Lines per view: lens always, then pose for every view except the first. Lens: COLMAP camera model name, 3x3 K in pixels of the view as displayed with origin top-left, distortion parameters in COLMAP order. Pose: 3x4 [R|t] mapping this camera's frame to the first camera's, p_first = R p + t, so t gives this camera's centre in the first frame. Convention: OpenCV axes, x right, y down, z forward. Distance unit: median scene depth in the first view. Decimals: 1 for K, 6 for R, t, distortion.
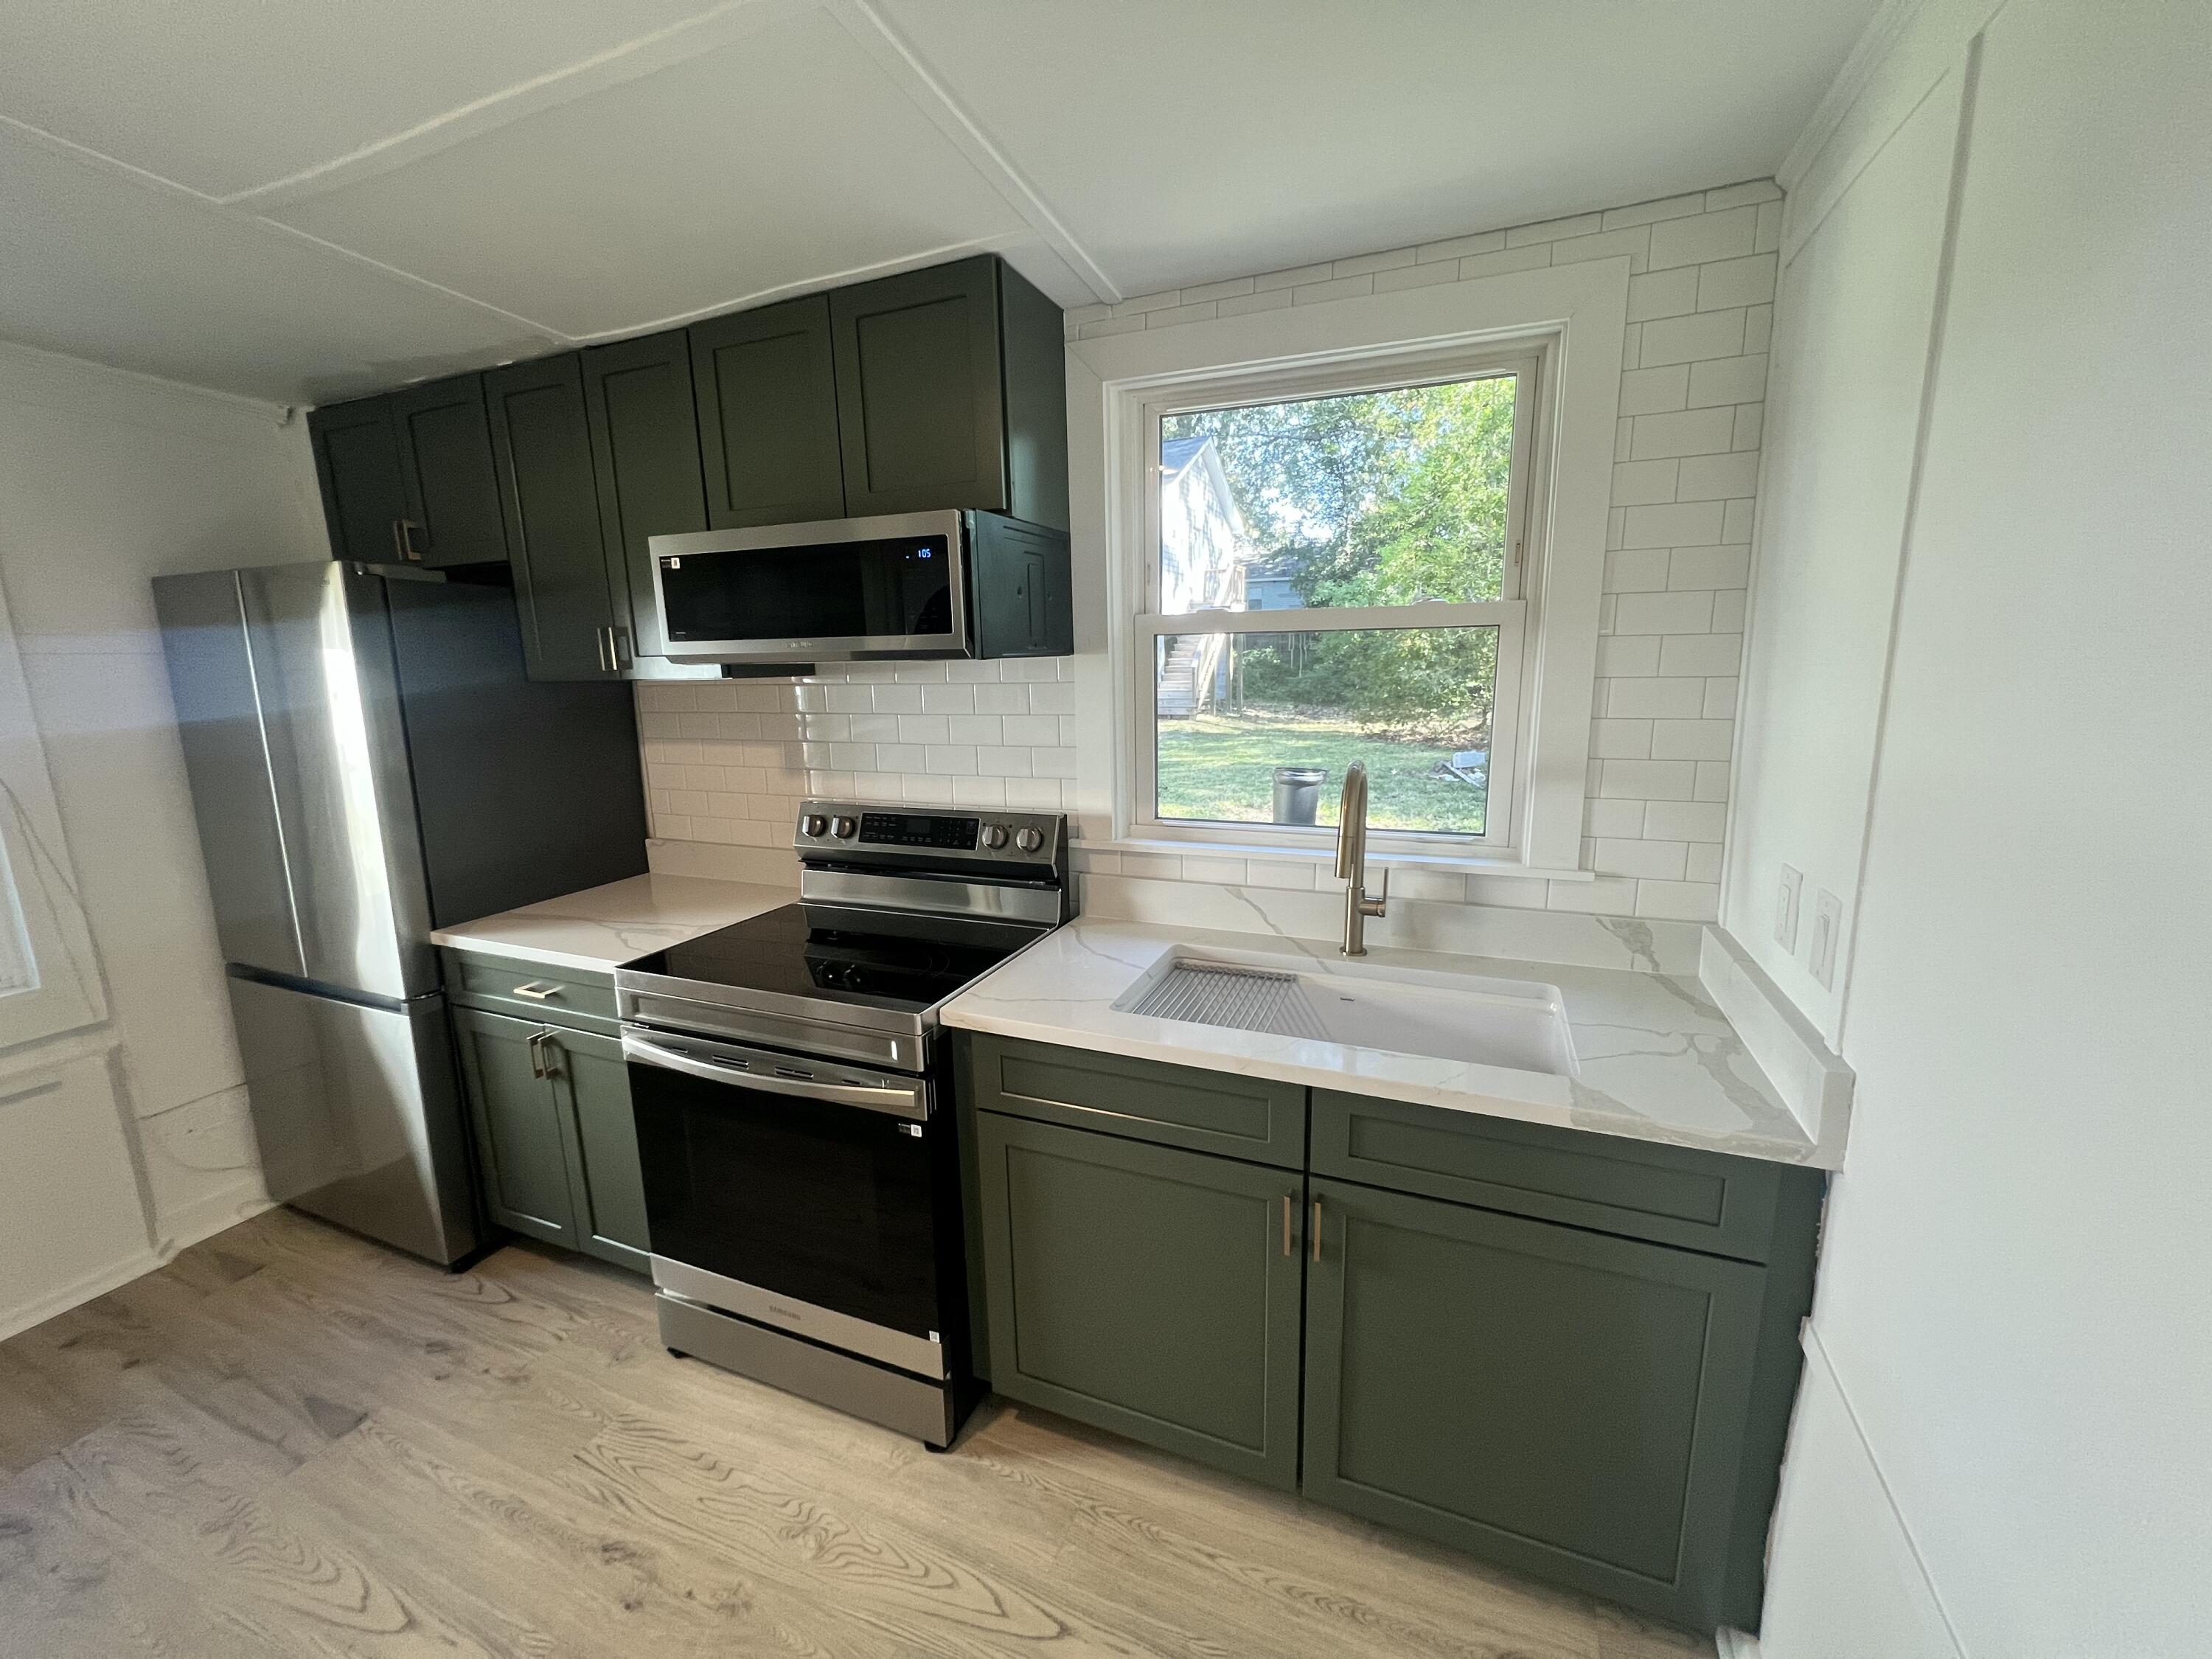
lens RADIAL K [[874.4, 0, 1106.0], [0, 874.4, 829.5], [0, 0, 1]] dist [-0.003015, -0.000219]
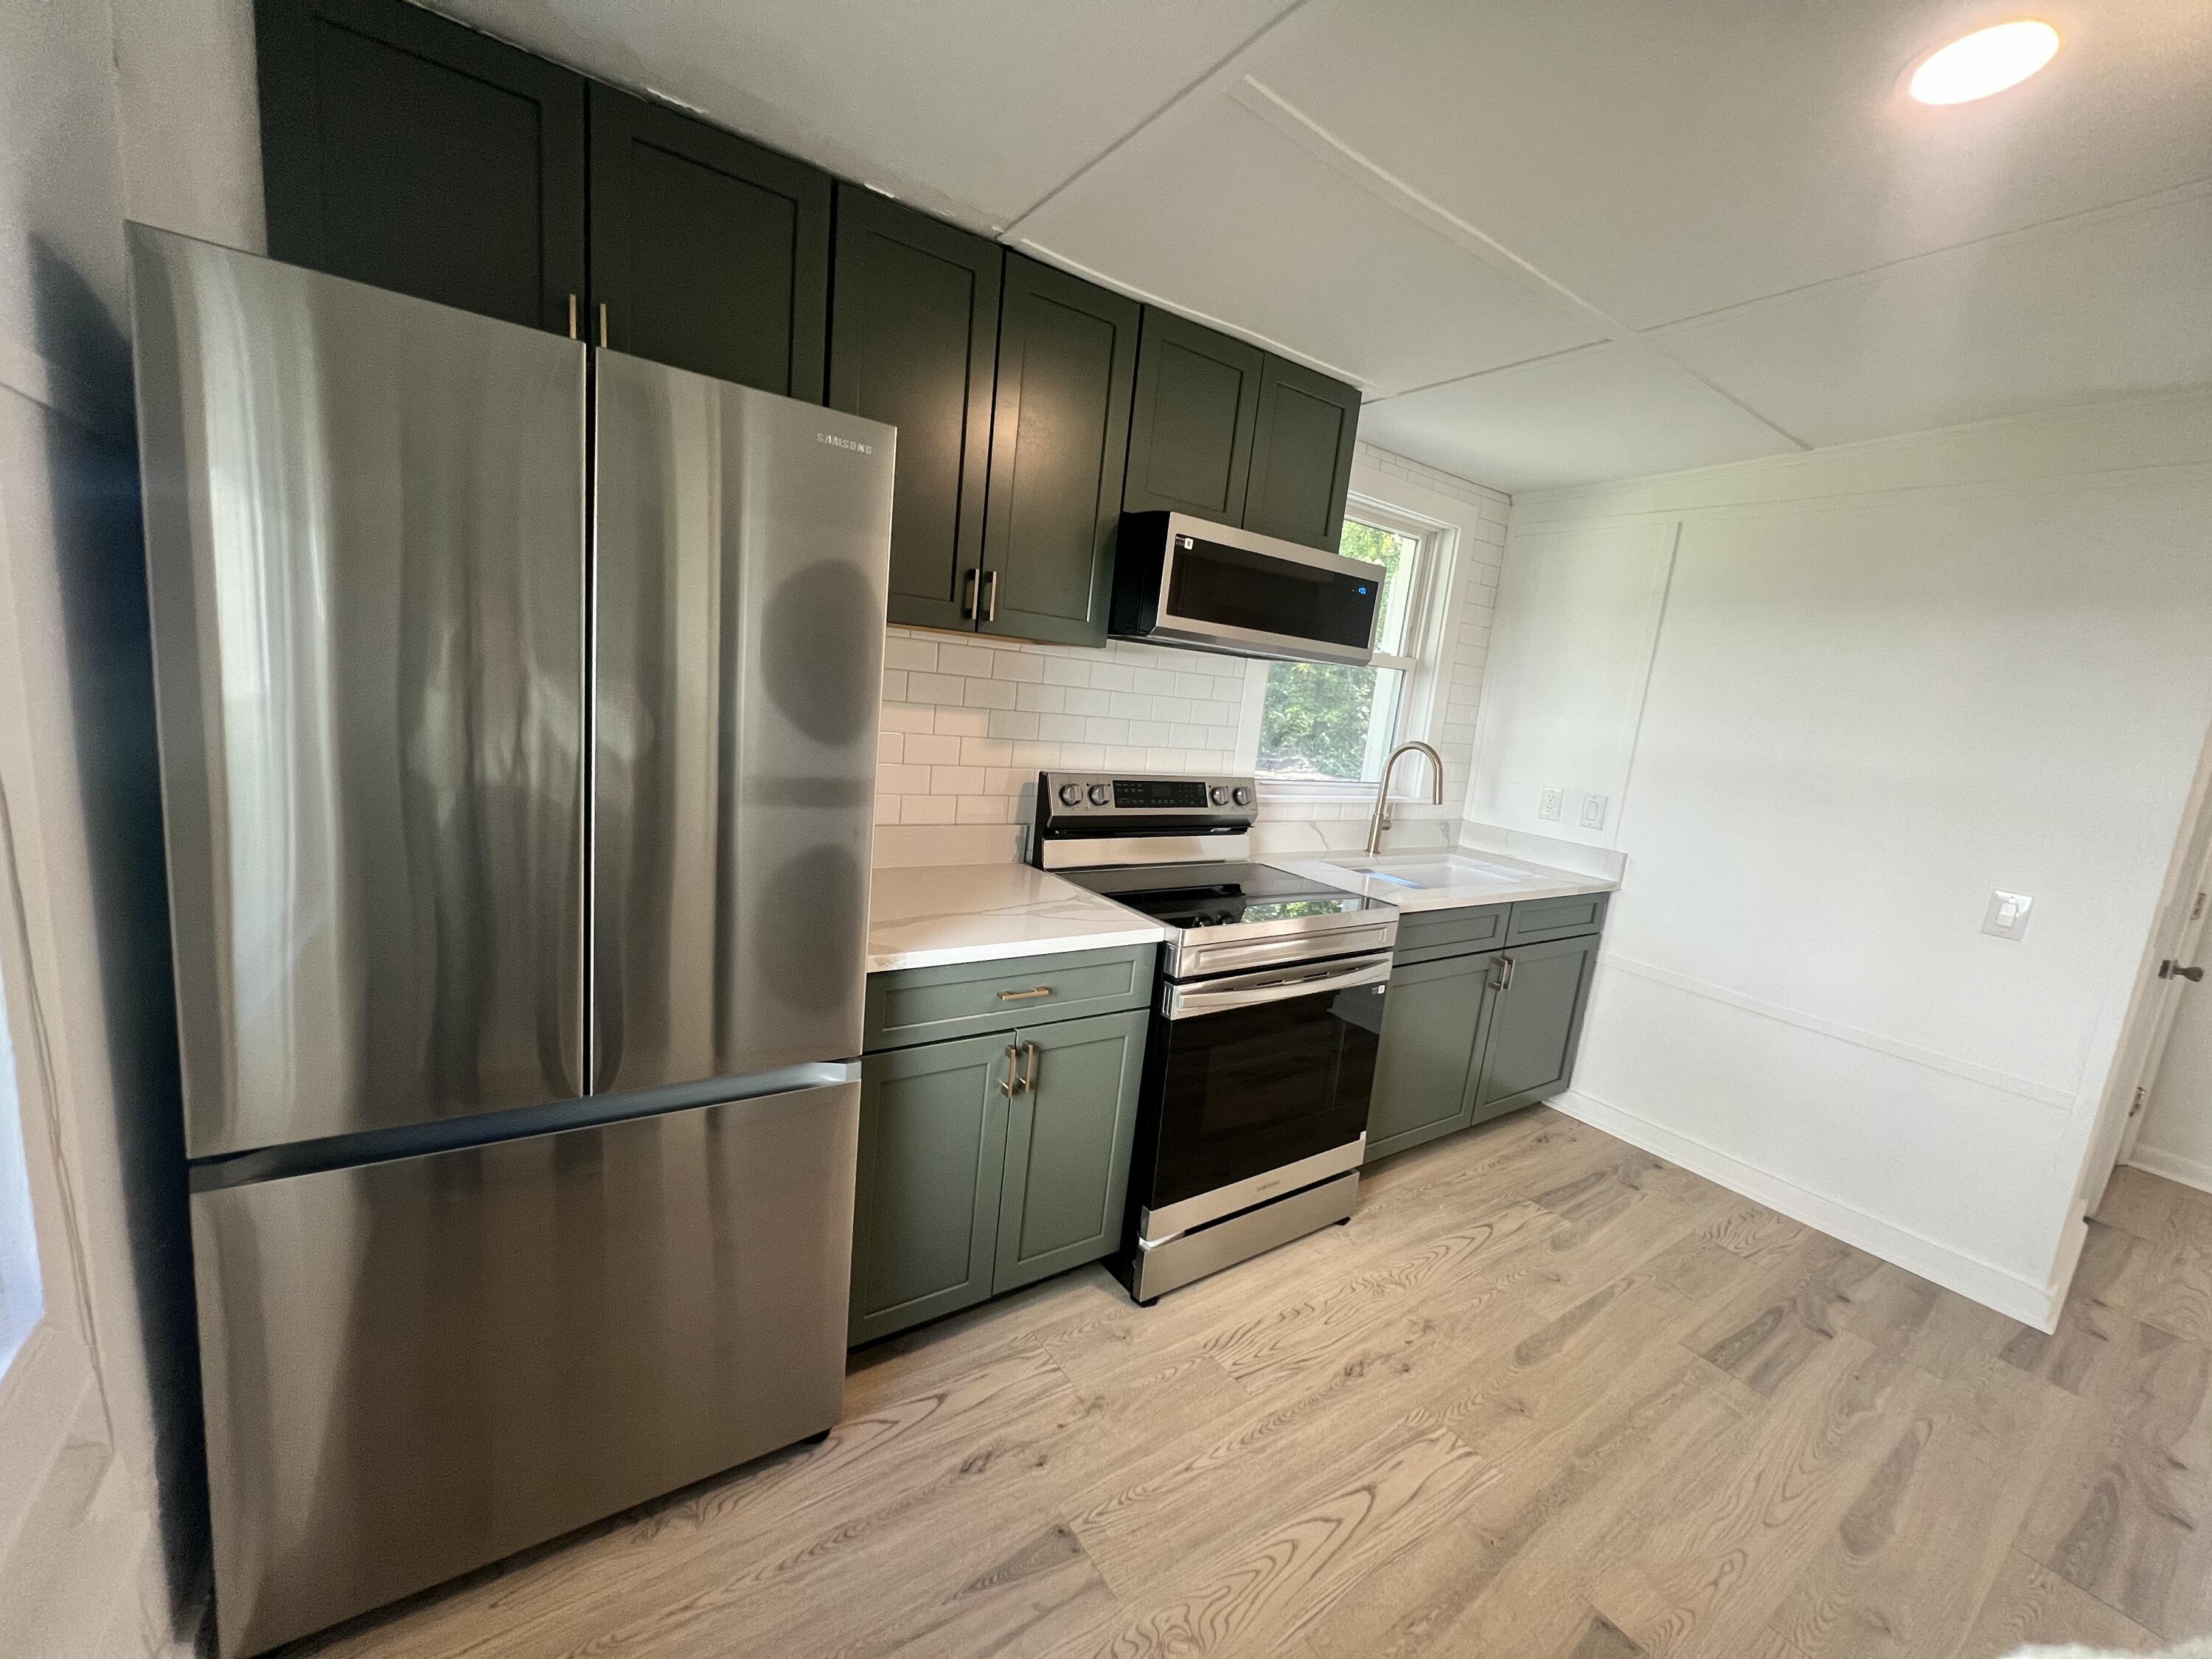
lens RADIAL K [[874.4, 0, 1106.0], [0, 874.4, 829.5], [0, 0, 1]] dist [-0.003015, -0.000219]
pose [[0.544136, -0.066559, 0.836353, -1.455973], [0.048528, 0.997676, 0.047825, -0.013160], [-0.837592, 0.014563, 0.546101, 0.505797]]
